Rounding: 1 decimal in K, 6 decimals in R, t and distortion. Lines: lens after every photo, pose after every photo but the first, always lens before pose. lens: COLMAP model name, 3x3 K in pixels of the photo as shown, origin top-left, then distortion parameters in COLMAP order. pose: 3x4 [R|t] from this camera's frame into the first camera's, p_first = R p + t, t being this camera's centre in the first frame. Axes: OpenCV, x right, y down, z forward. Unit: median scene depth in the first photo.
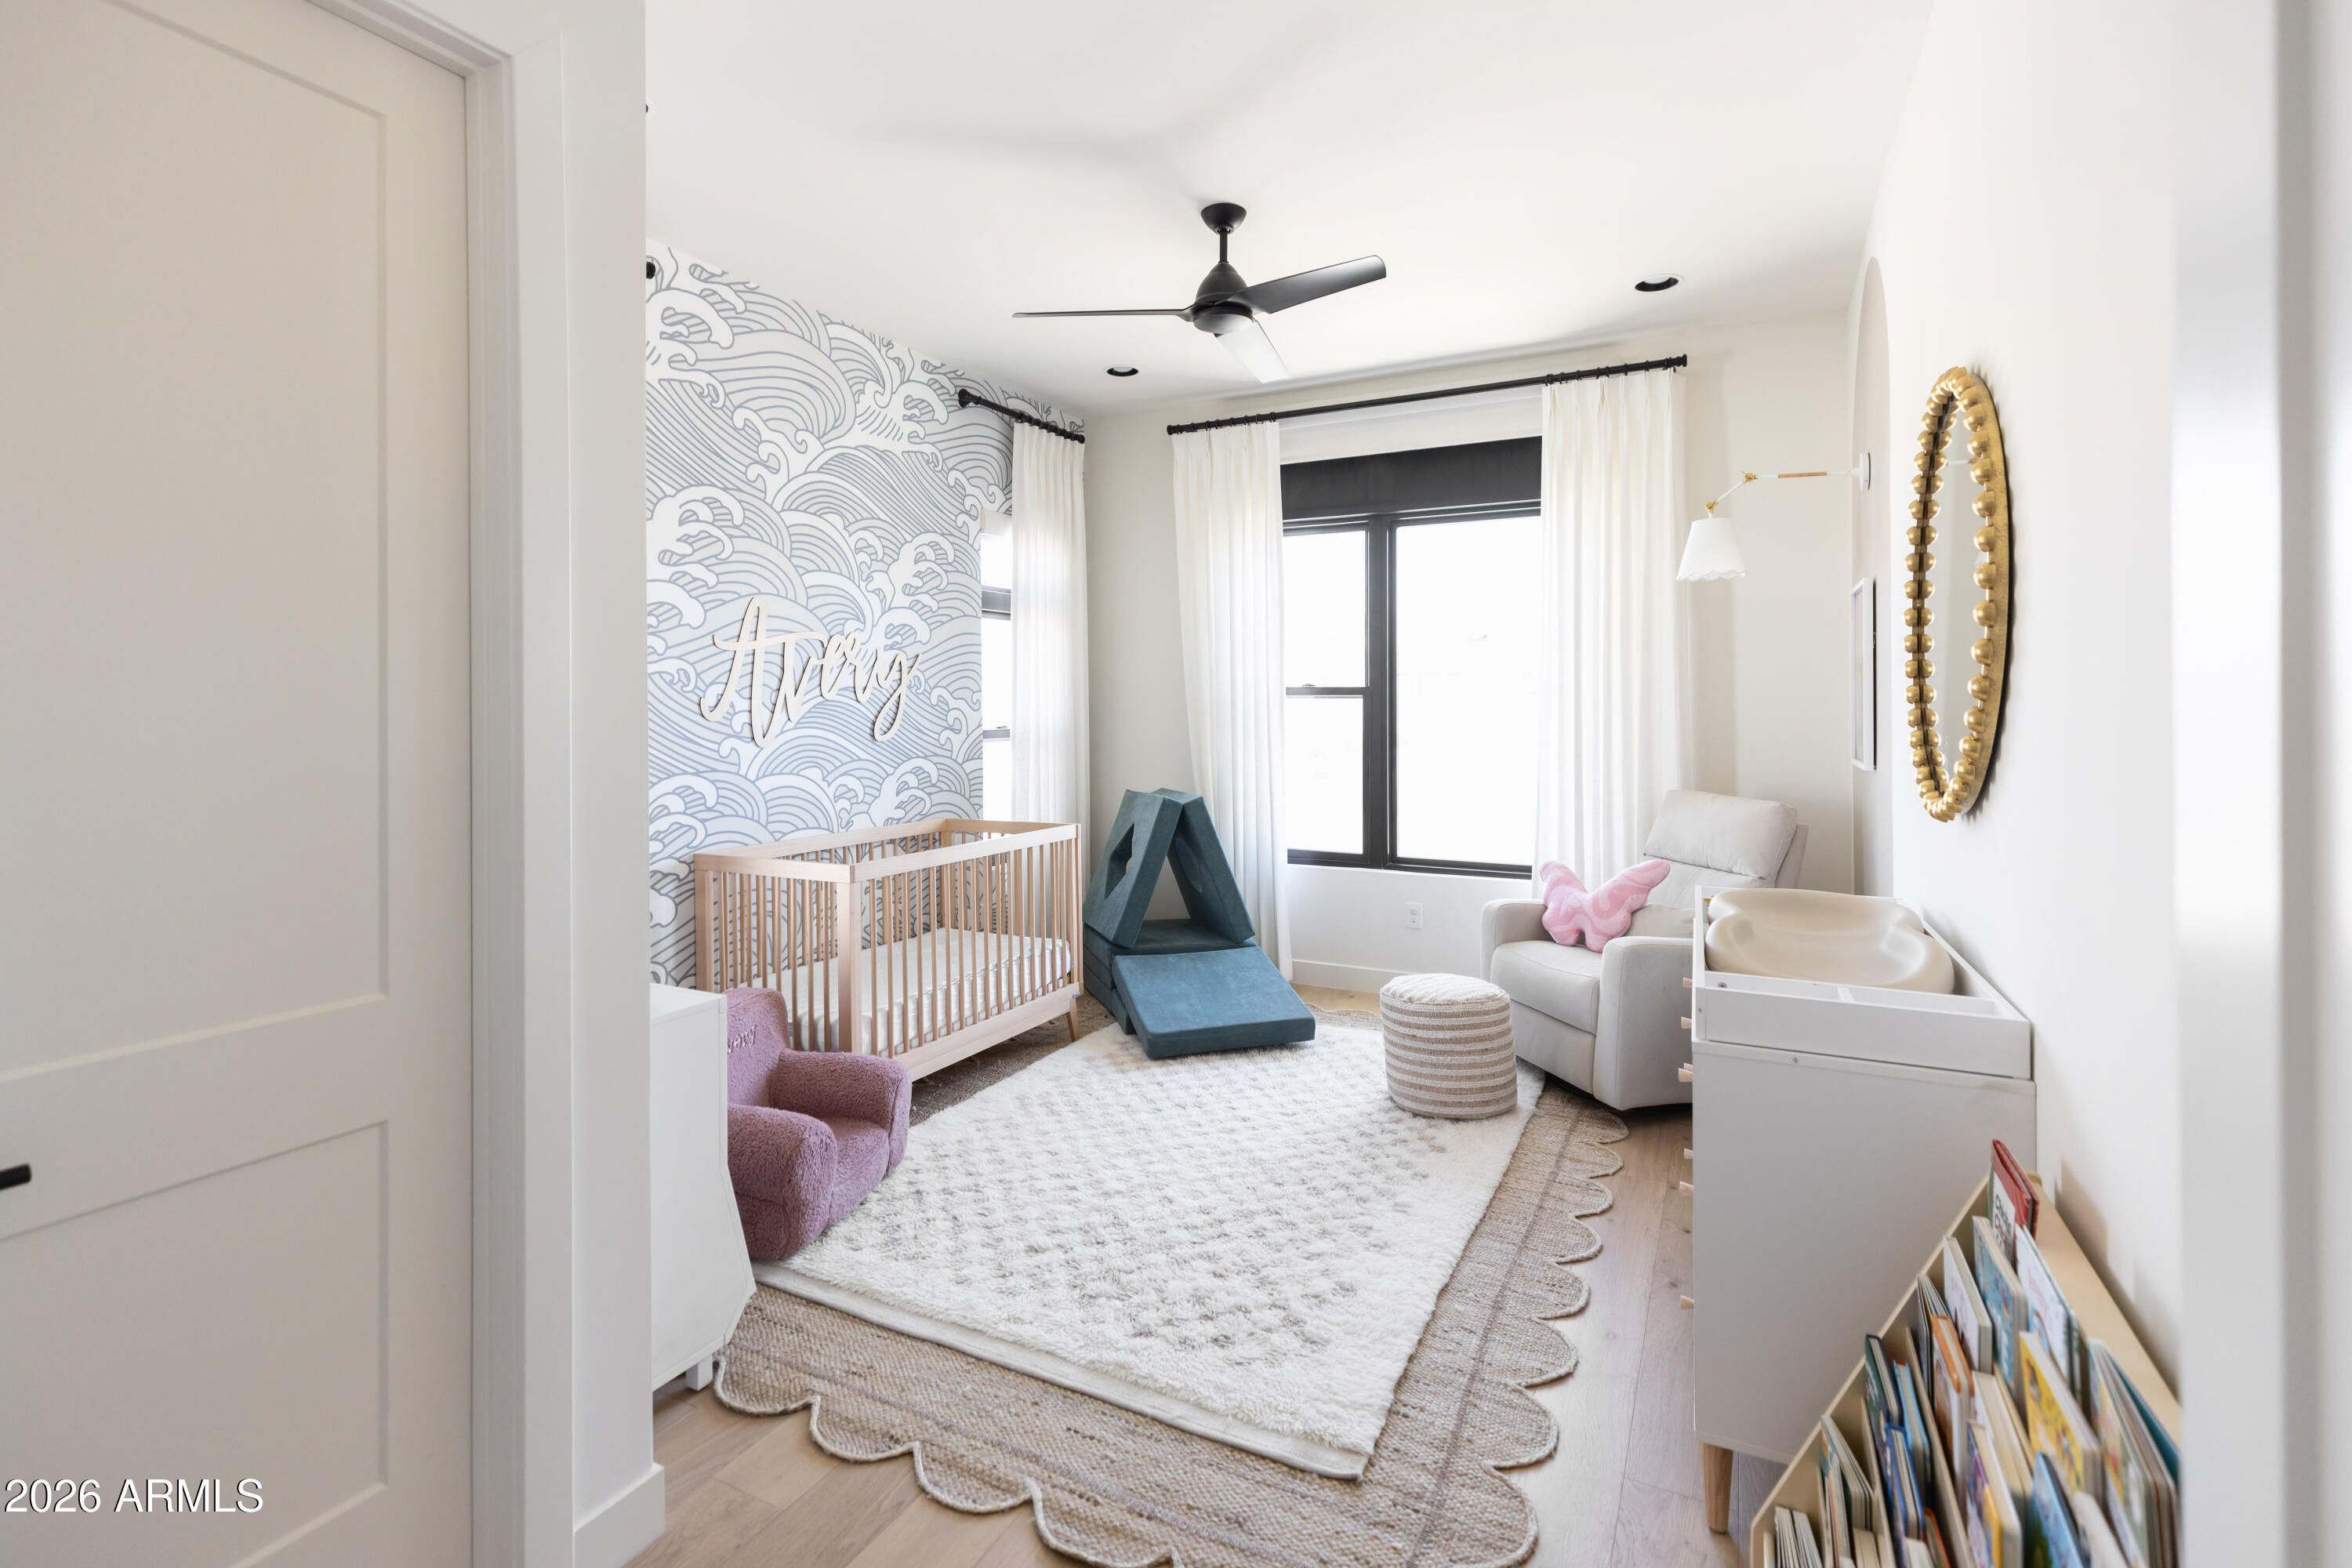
lens RADIAL K [[1082.6, 0, 1146.1], [0, 1082.6, 724.3], [0, 0, 1]] dist [0.003741, -0.001535]
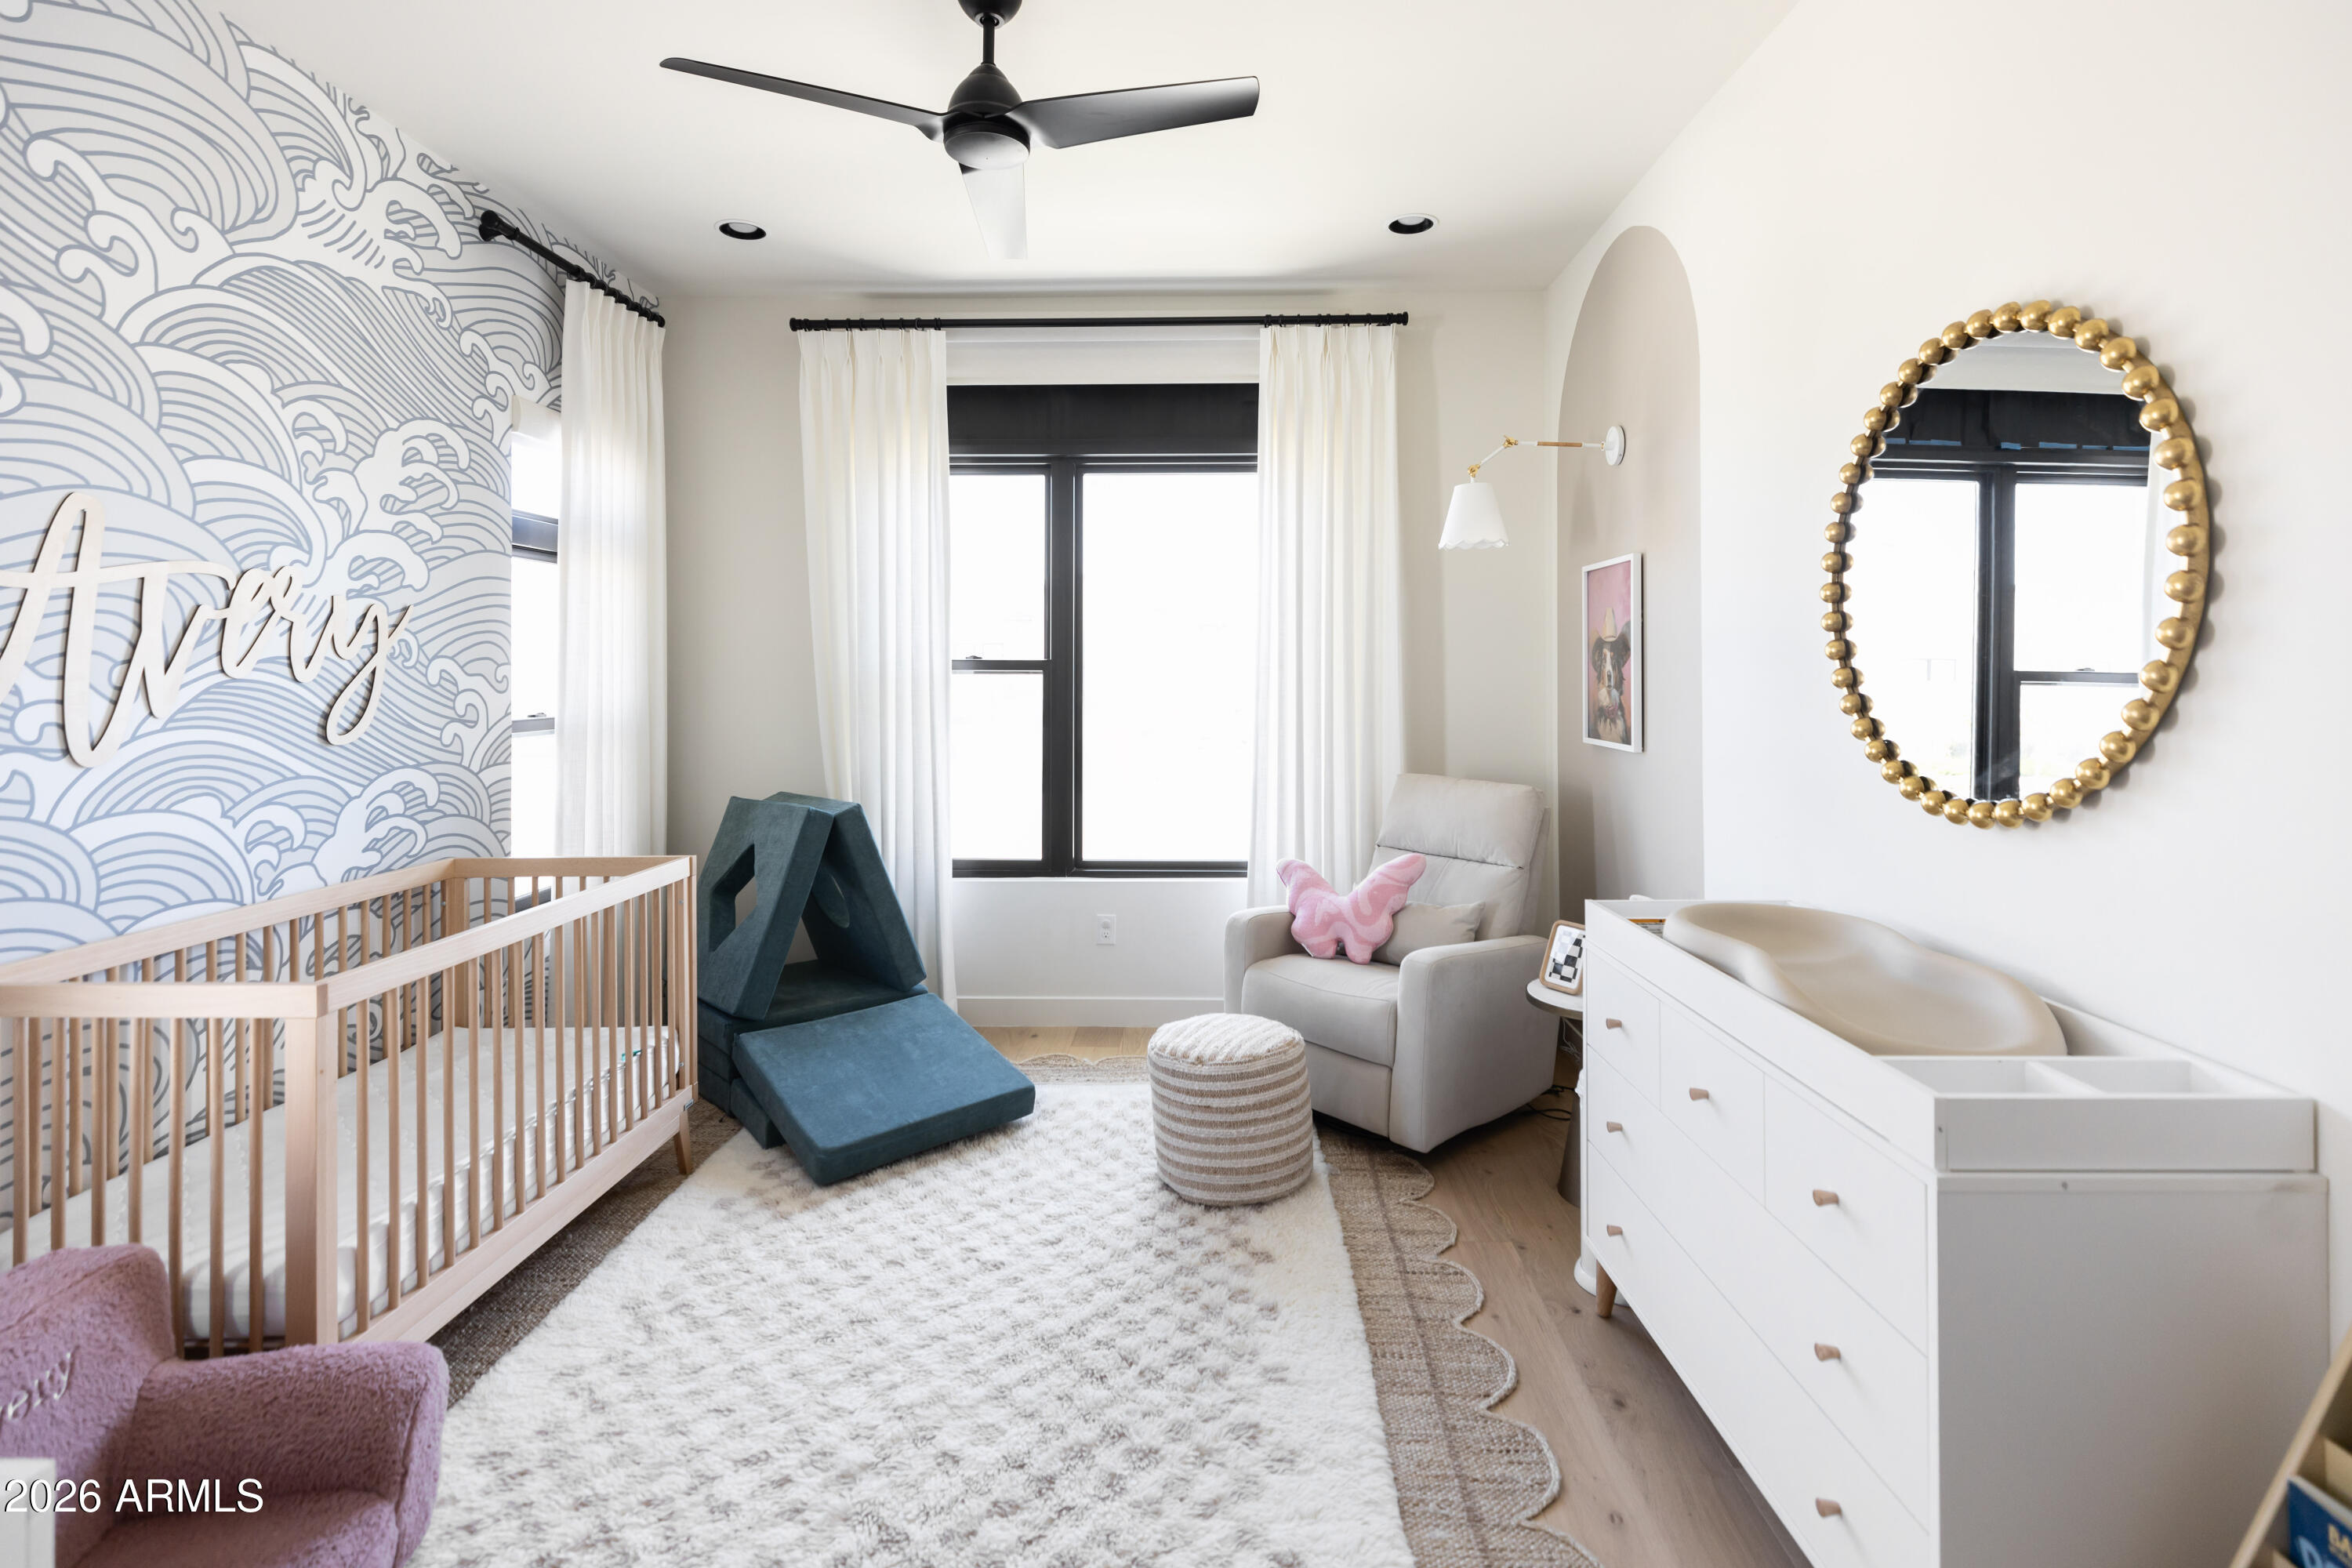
lens RADIAL K [[1082.6, 0, 1169.4], [0, 1082.6, 669.0], [0, 0, 1]] dist [0.003741, -0.001535]
pose [[0.891310, 0.002278, 0.453388, -0.113321], [0.008093, 0.999748, -0.020934, -0.011960], [-0.453322, 0.022328, 0.891067, 0.255942]]
